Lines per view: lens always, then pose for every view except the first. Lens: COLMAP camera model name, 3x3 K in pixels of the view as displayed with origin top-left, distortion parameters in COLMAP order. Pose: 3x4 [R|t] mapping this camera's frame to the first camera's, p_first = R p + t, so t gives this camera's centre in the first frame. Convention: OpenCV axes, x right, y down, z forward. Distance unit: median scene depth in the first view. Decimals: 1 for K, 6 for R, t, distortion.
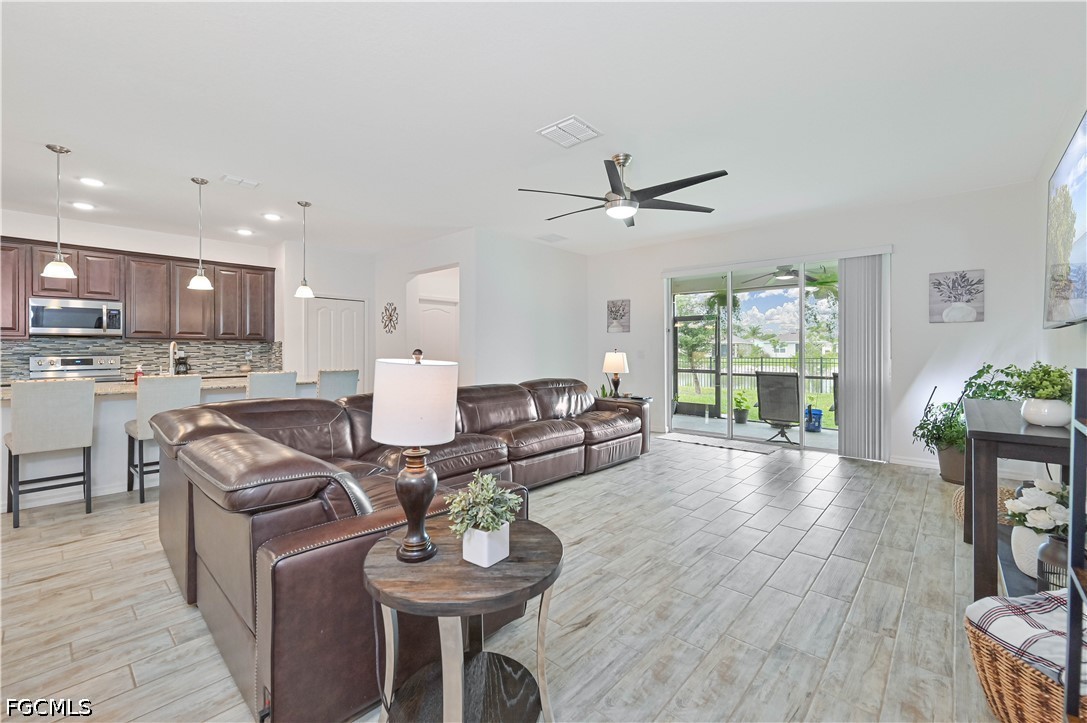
lens RADIAL K [[455.5, 0, 547.1], [0, 455.5, 348.7], [0, 0, 1]] dist [-0.000990, 0.000362]
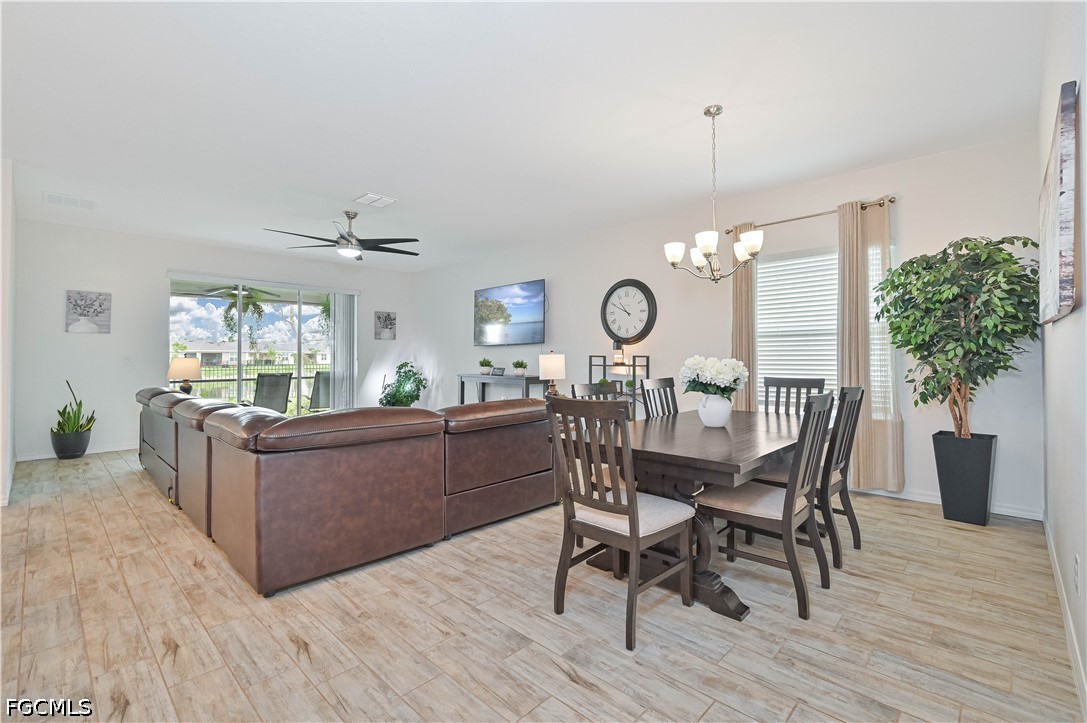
lens RADIAL K [[483.5, 0, 546.0], [0, 483.5, 347.3], [0, 0, 1]] dist [-0.002246, 0.000031]
pose [[0.027368, 0.018551, 0.999453, -1.028937], [0.003967, 0.999818, -0.018666, 0.011797], [-0.999618, 0.004475, 0.027289, 0.303360]]
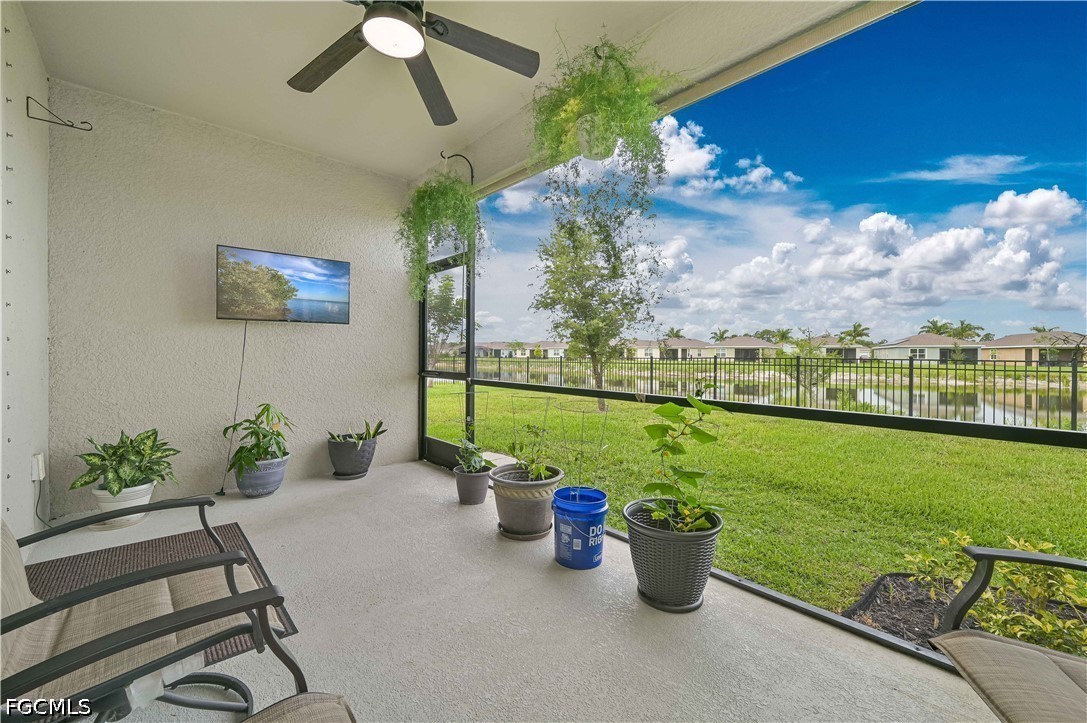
lens RADIAL K [[437.6, 0, 546.7], [0, 437.6, 345.2], [0, 0, 1]] dist [-0.002058, -0.000181]
pose [[-0.995023, -0.009406, 0.099200, -0.336758], [-0.010296, 0.999911, -0.008463, 0.047034], [-0.099111, -0.009442, -0.995032, 1.674766]]
